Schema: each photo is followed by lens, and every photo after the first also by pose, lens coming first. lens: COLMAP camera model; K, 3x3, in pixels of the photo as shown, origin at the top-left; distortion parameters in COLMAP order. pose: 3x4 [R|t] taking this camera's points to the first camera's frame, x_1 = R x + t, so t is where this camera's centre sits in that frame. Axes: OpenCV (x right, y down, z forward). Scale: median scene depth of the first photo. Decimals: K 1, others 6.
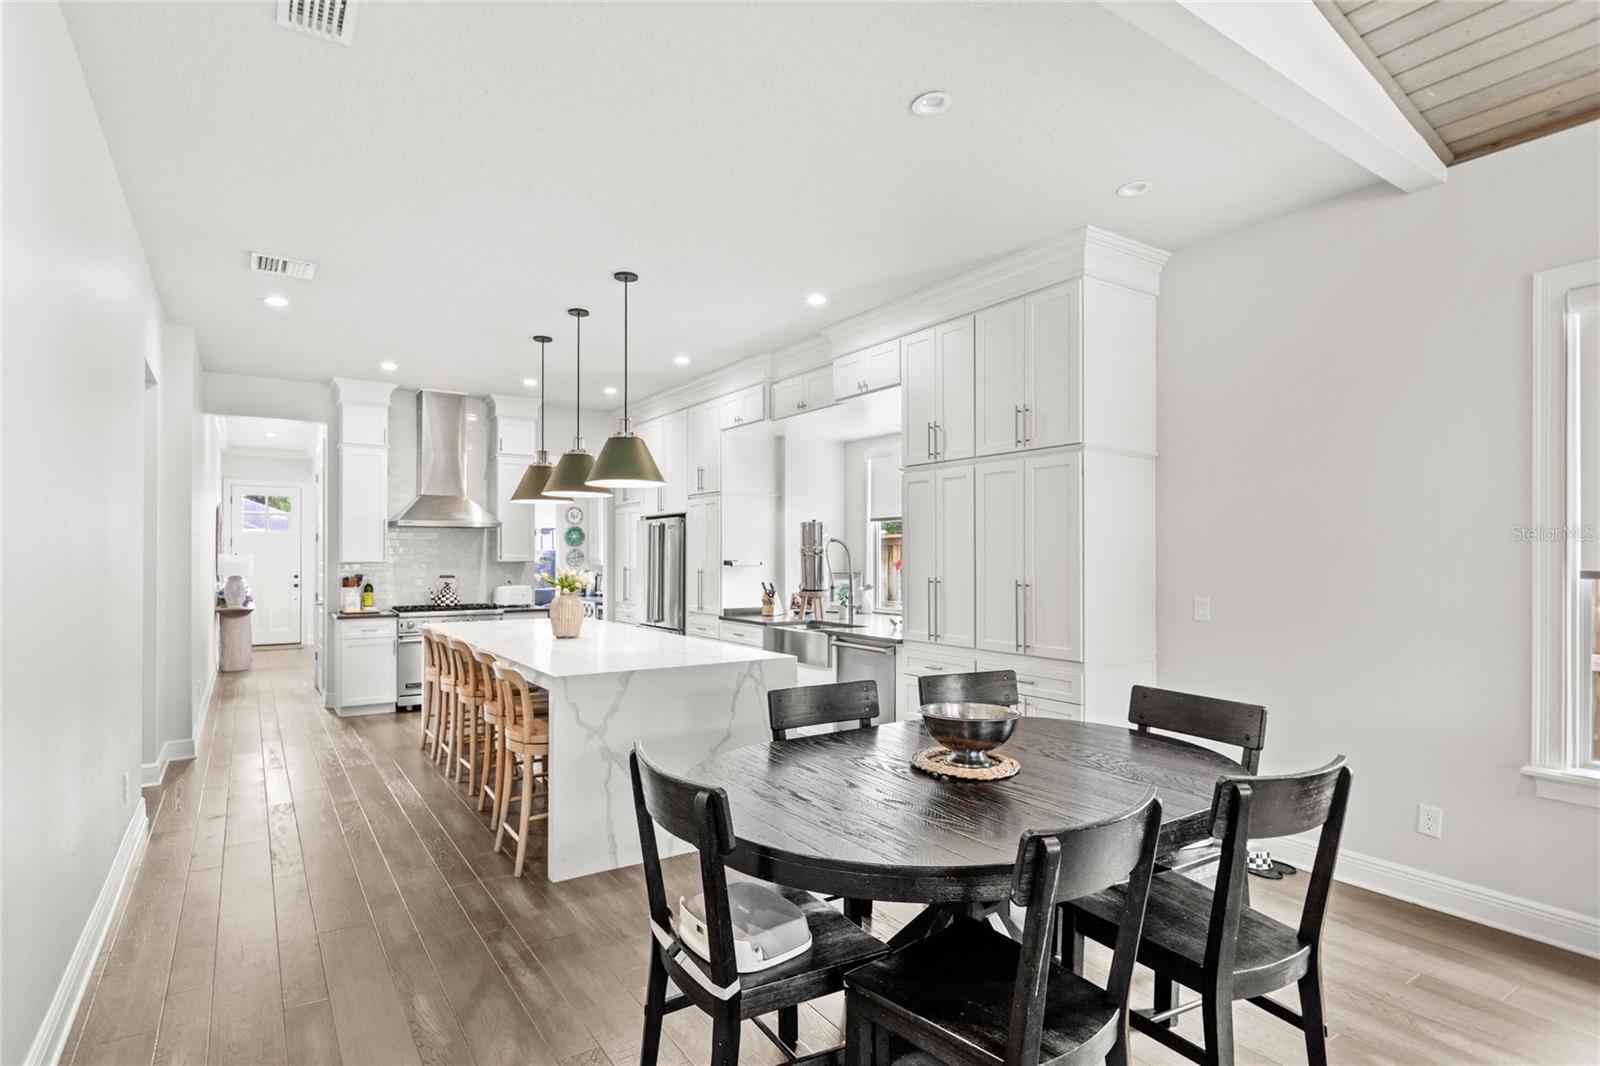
lens RADIAL K [[794.3, 0, 783.7], [0, 794.3, 554.4], [0, 0, 1]] dist [0.004842, -0.002298]
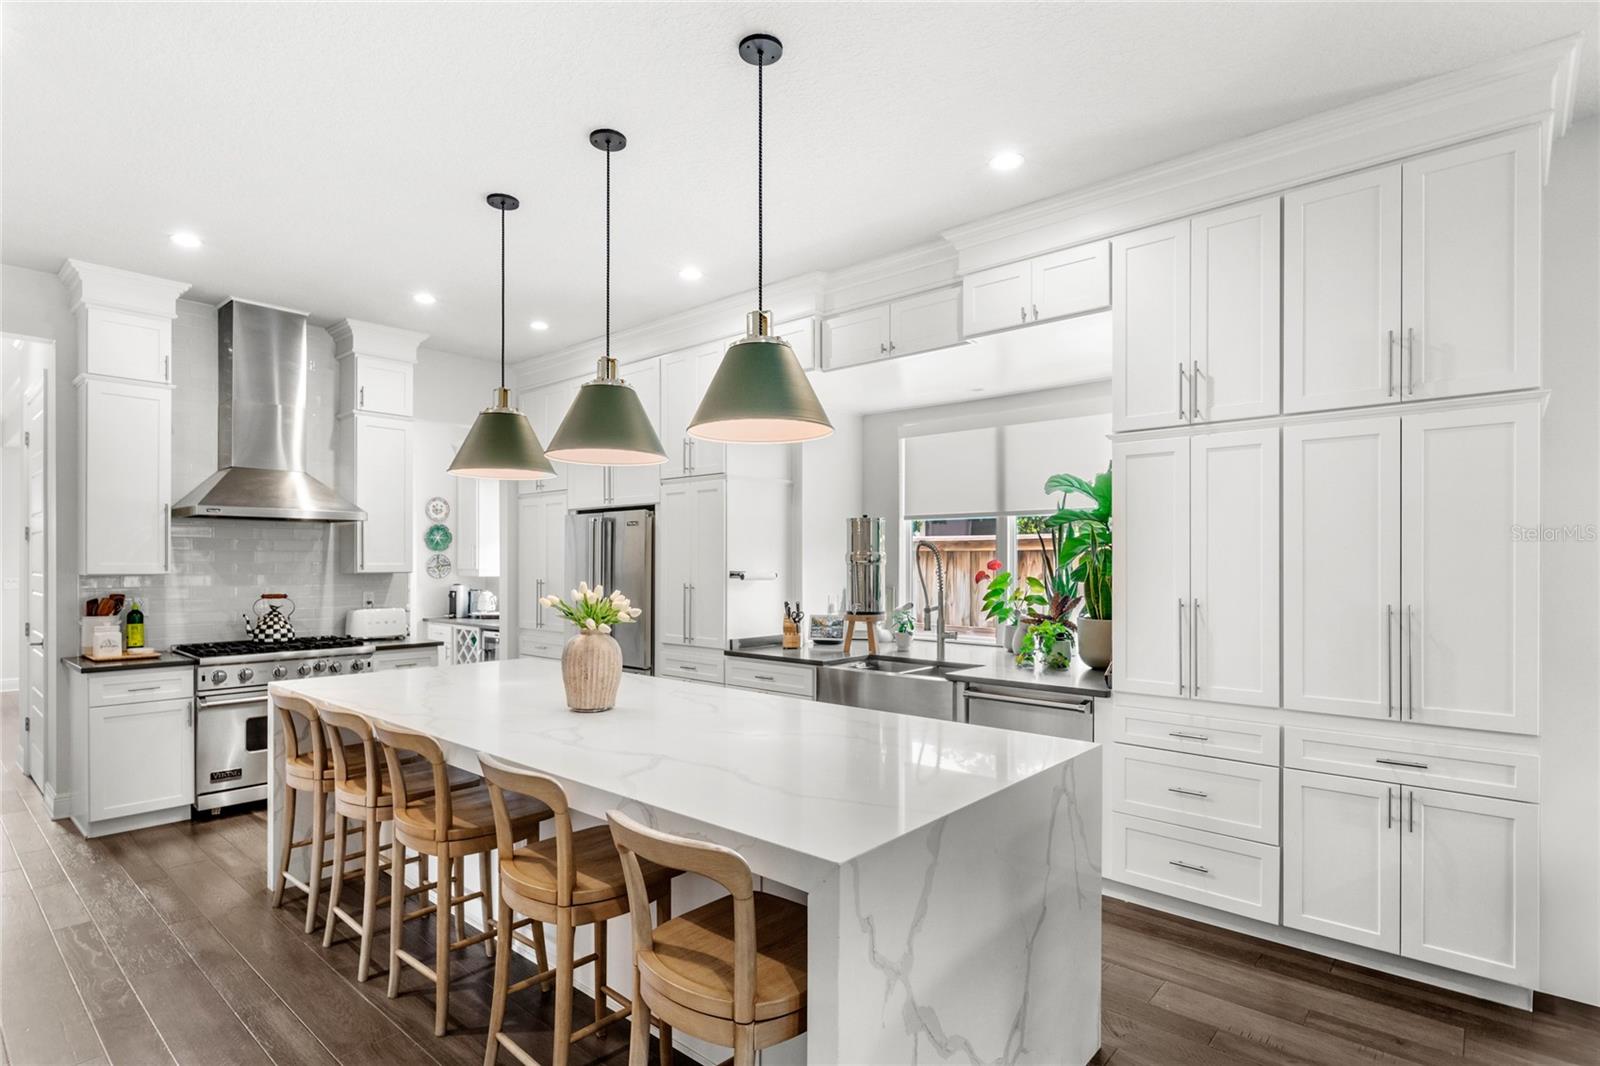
lens RADIAL K [[794.3, 0, 778.7], [0, 794.3, 566.1], [0, 0, 1]] dist [0.004842, -0.002298]
pose [[0.968911, 0.000982, 0.247407, -0.204148], [-0.002126, 0.999988, 0.004354, -0.000059], [-0.247399, -0.004744, 0.968902, 0.299471]]
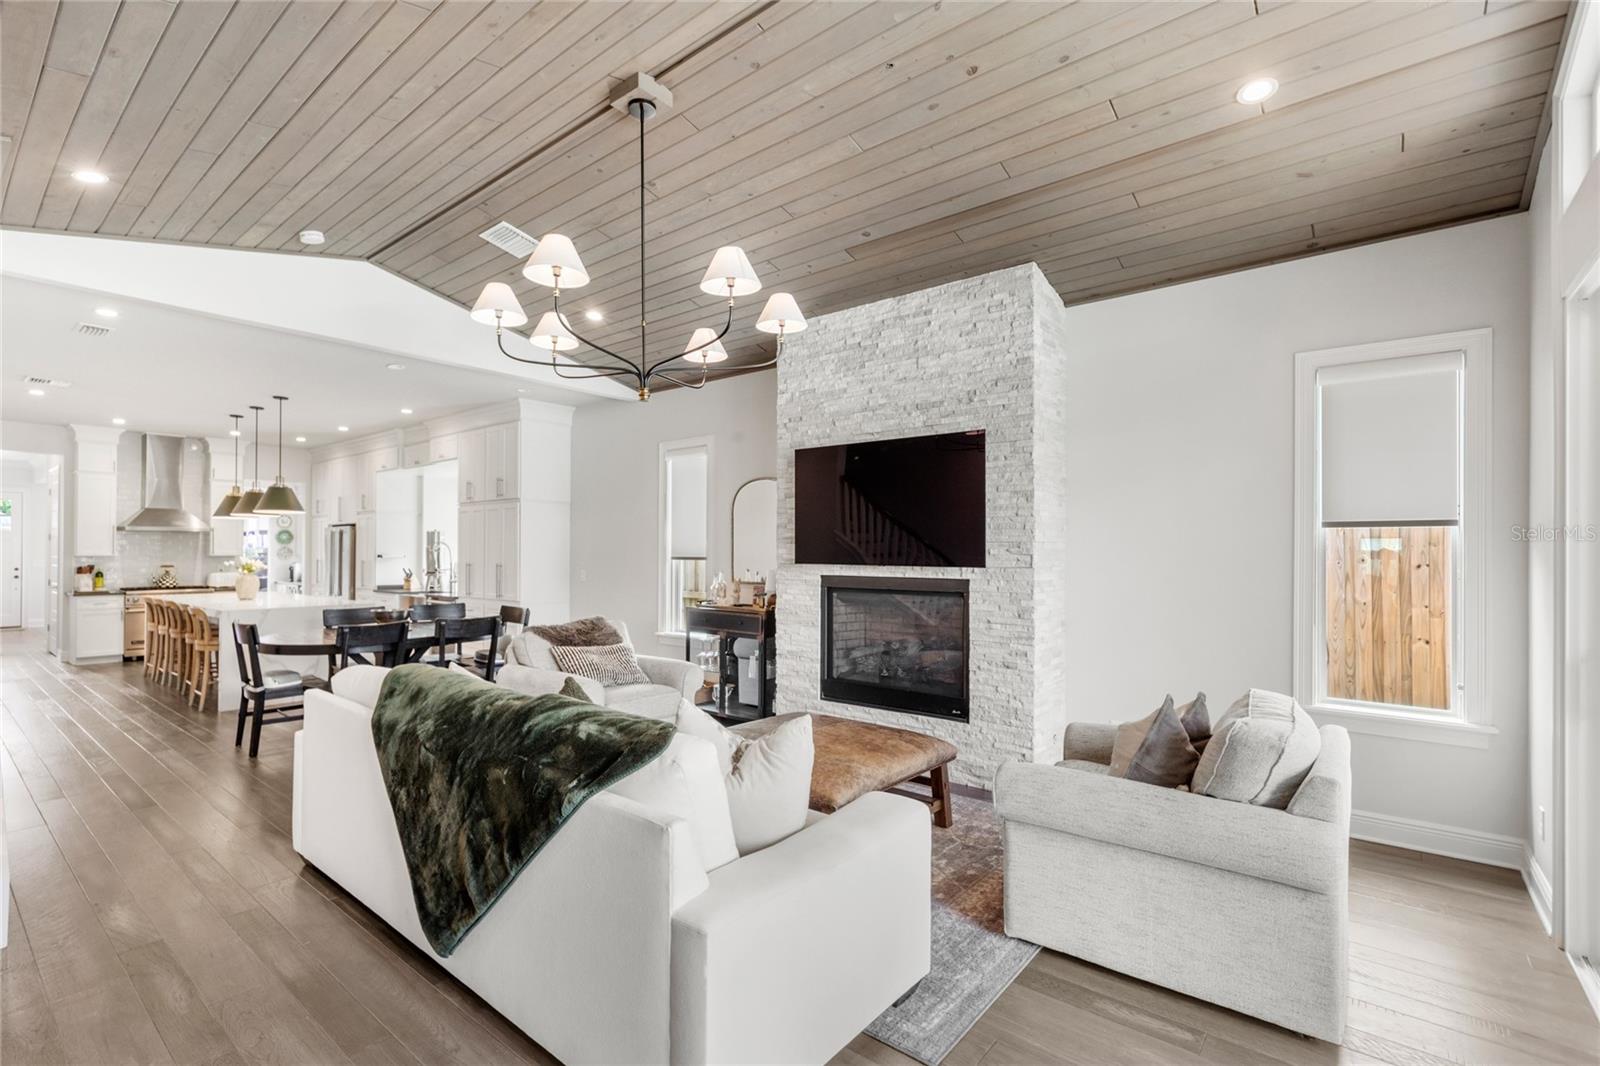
lens RADIAL K [[718.4, 0, 769.5], [0, 718.4, 546.1], [0, 0, 1]] dist [0.005856, -0.001527]
pose [[0.960252, 0.003170, 0.279117, 0.267384], [-0.001109, 0.999971, -0.007542, 0.000659], [-0.279132, 0.006933, 0.960228, -0.573079]]
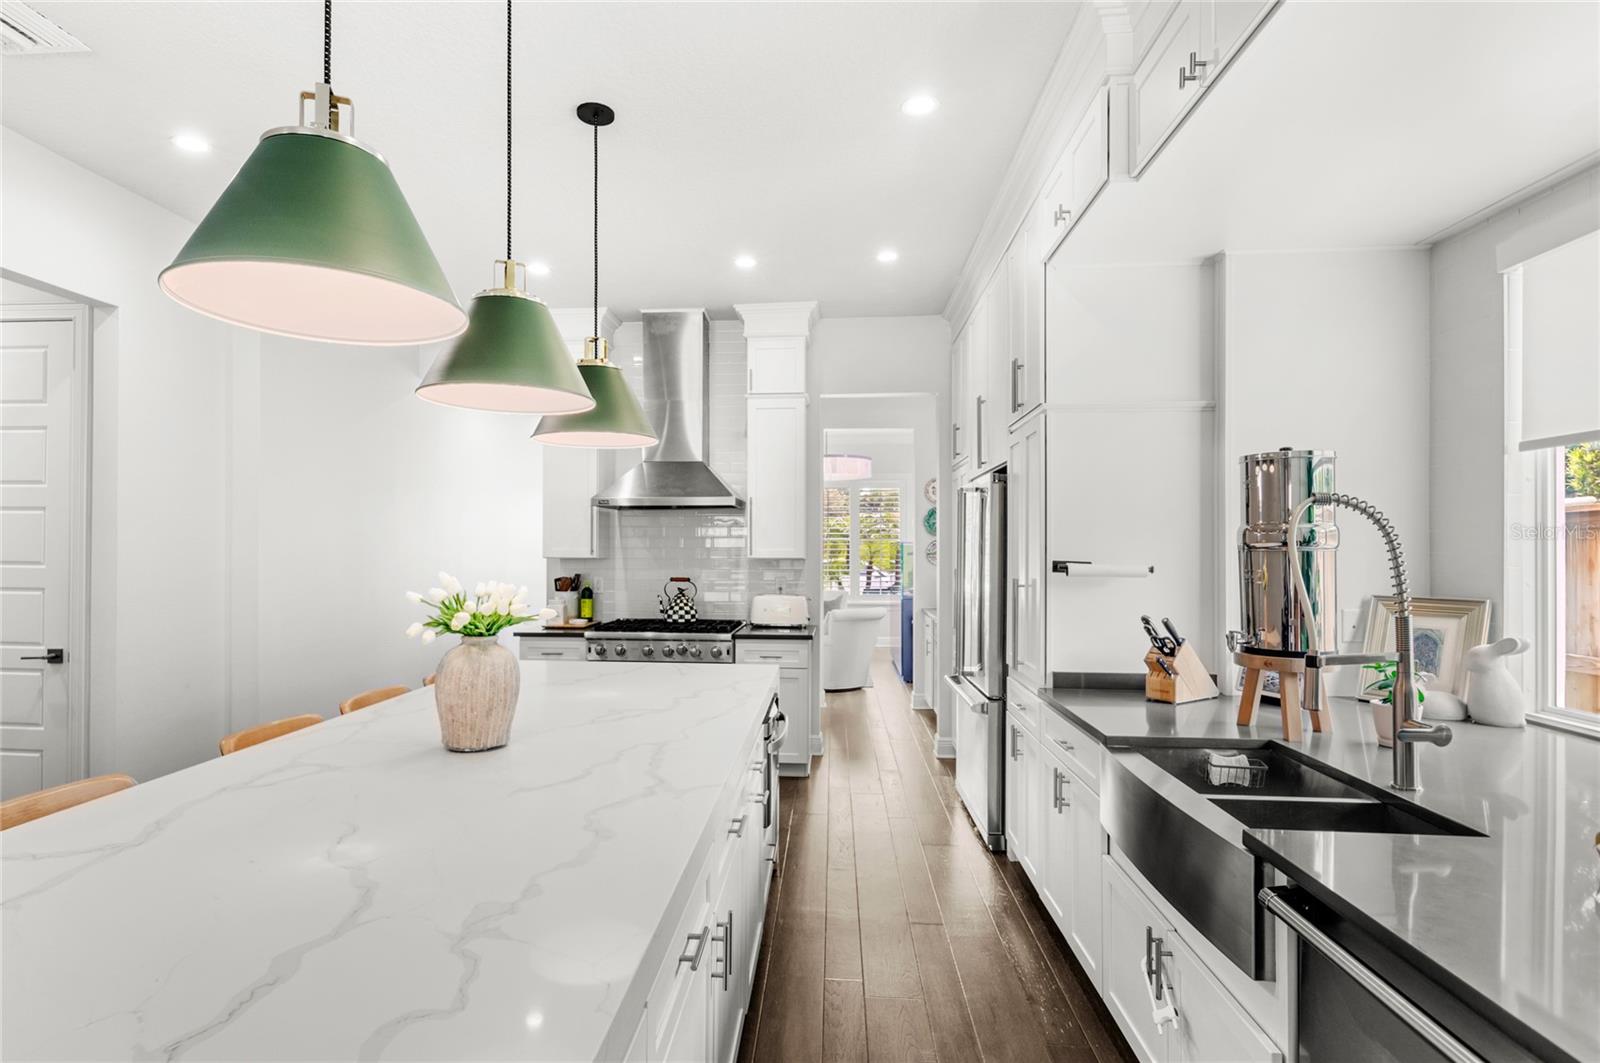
lens RADIAL K [[794.3, 0, 770.5], [0, 794.3, 546.9], [0, 0, 1]] dist [0.004842, -0.002298]
pose [[0.784311, -0.001040, -0.620367, 0.071462], [0.001048, 0.999999, -0.000351, -0.000146], [0.620367, -0.000375, 0.784312, 0.554119]]
